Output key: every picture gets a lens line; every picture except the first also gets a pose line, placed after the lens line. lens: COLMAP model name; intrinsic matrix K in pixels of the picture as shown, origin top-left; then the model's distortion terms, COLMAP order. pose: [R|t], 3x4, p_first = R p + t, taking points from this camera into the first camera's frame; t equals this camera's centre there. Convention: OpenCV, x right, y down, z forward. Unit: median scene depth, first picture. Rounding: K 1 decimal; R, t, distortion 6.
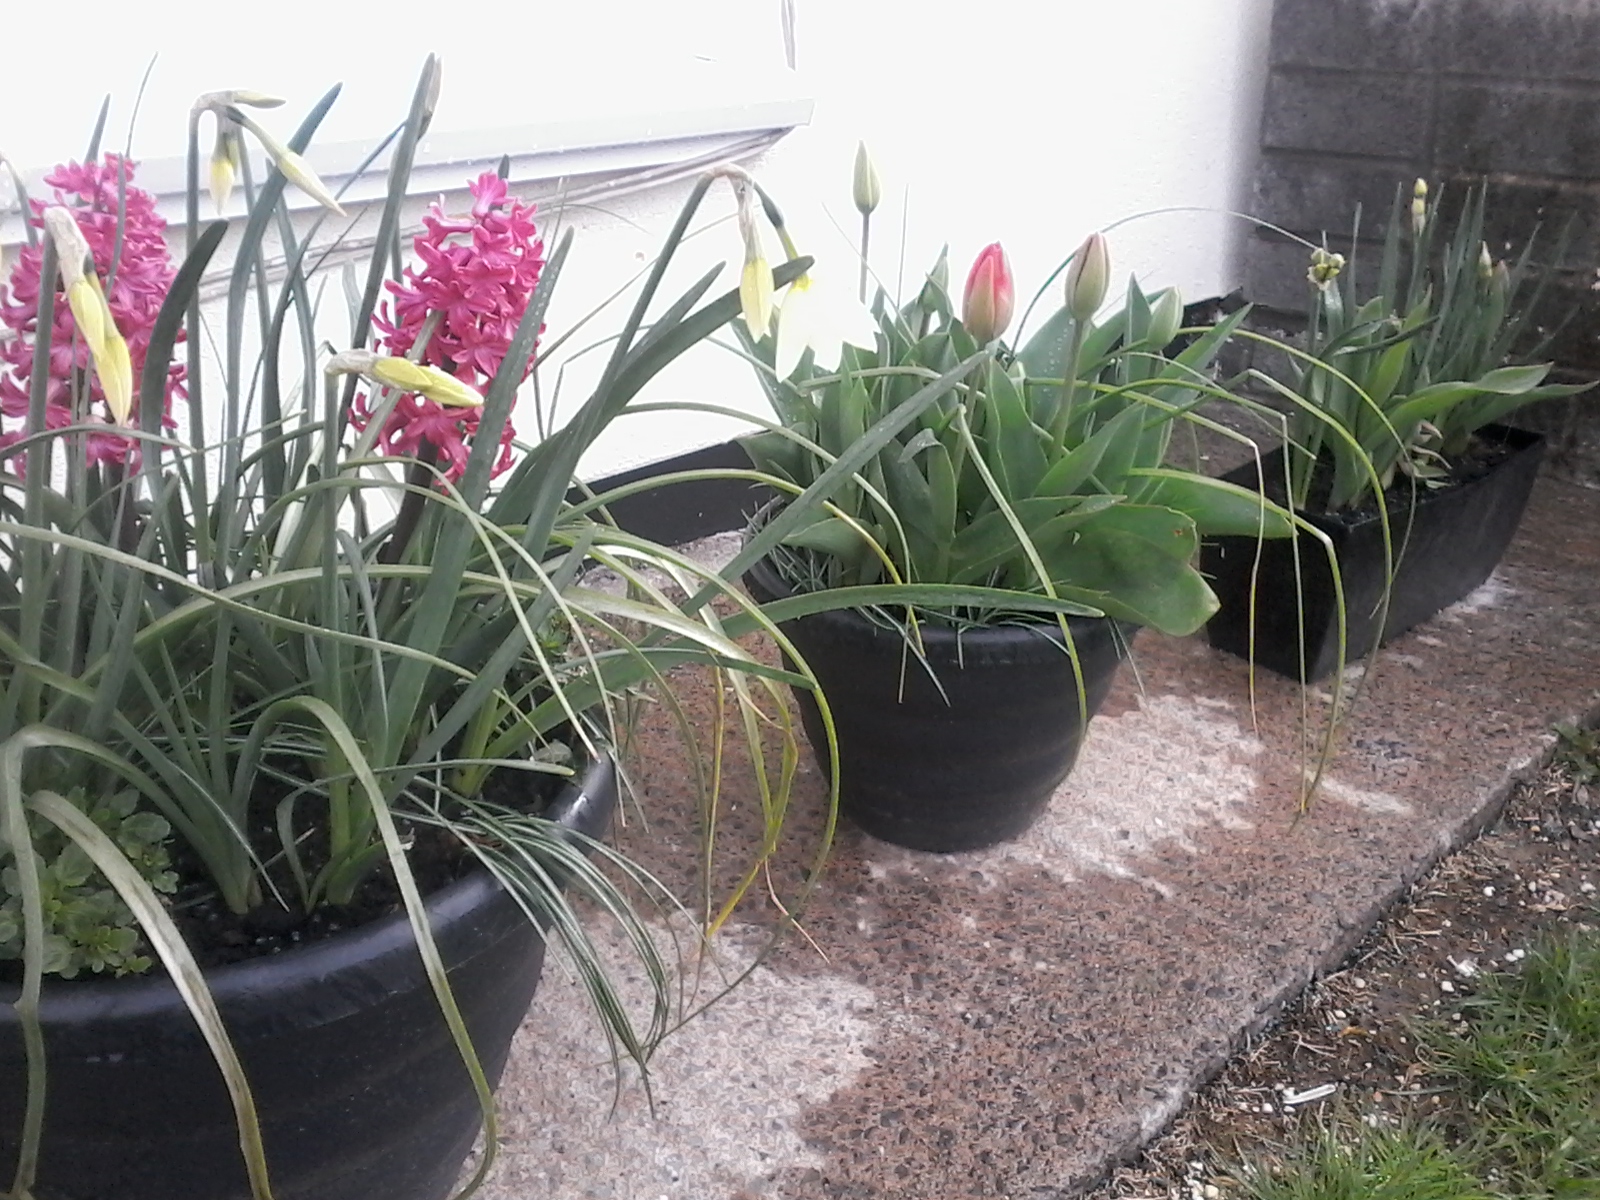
lens RADIAL K [[1103.7, 0, 805.8], [0, 1103.7, 586.9], [0, 0, 1]] dist [-0.026402, 0.016654]
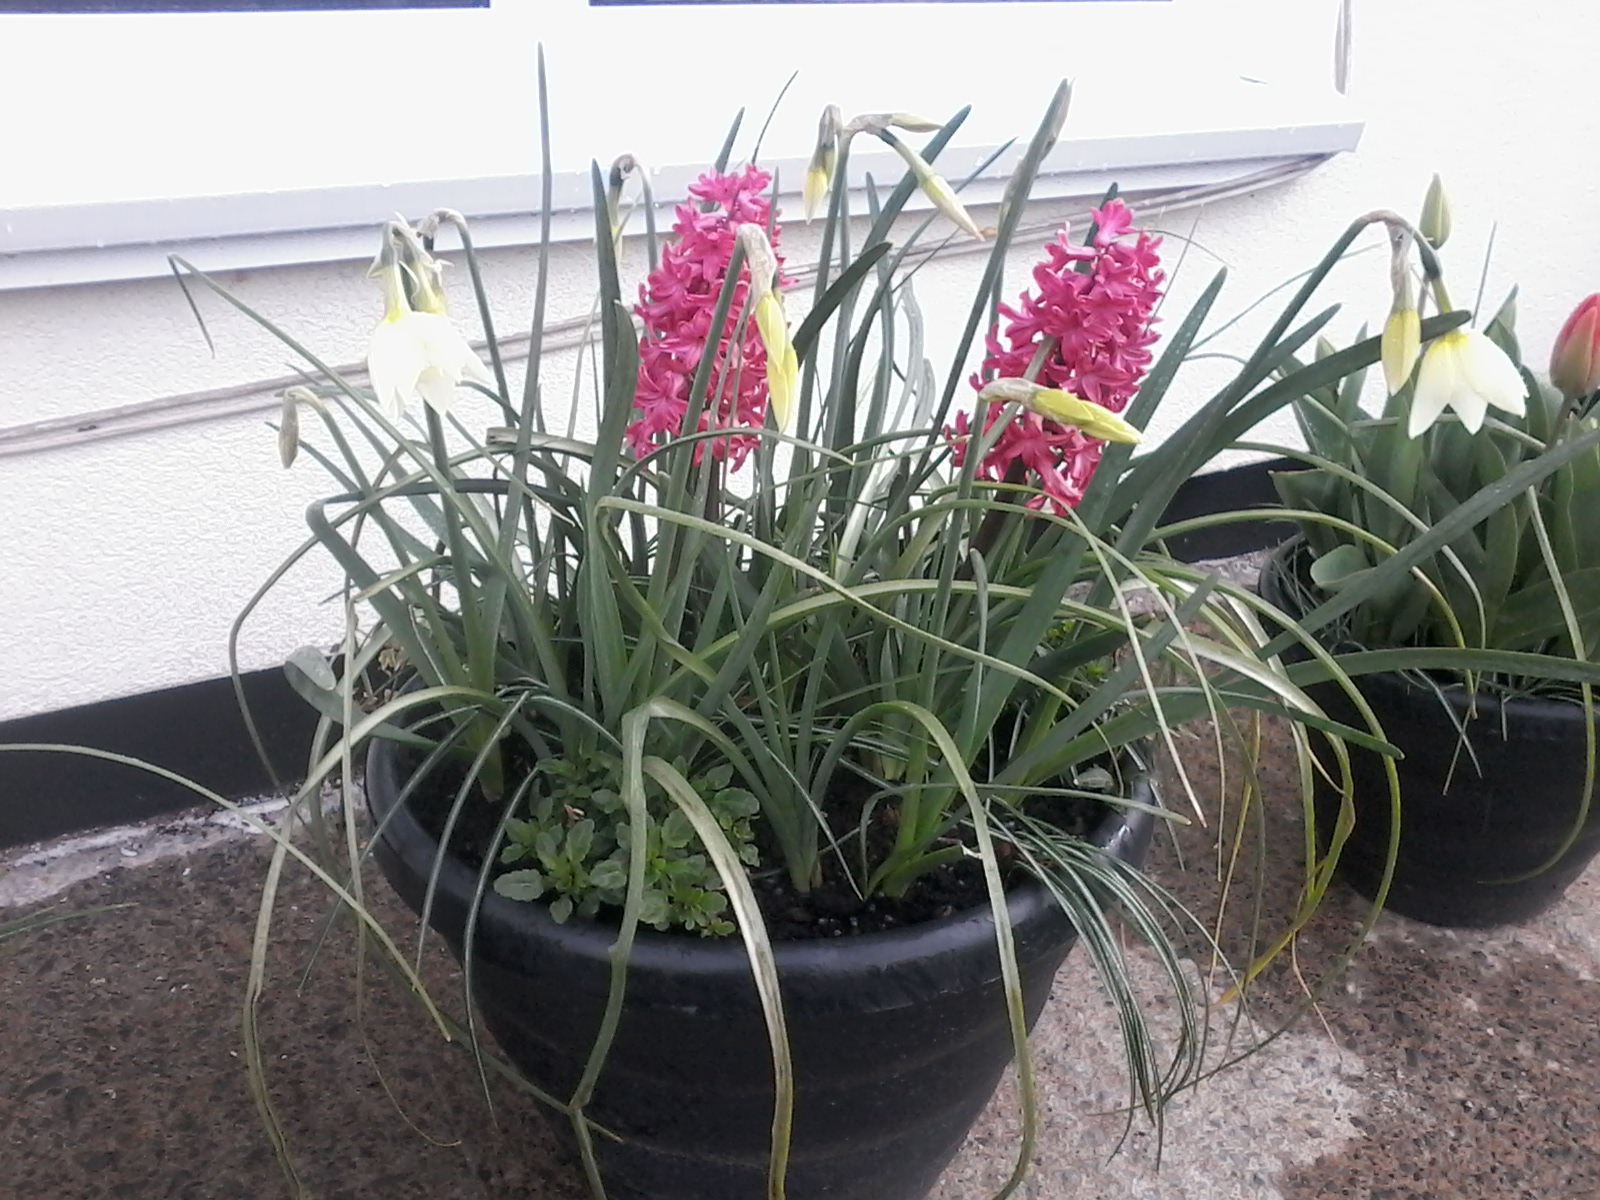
lens RADIAL K [[1103.7, 0, 746.8], [0, 1103.7, 555.4], [0, 0, 1]] dist [-0.026402, 0.016654]
pose [[0.976629, 0.107673, -0.186015, -0.357753], [-0.106293, 0.994182, 0.017409, -0.033175], [0.186807, 0.002770, 0.982393, -0.047704]]
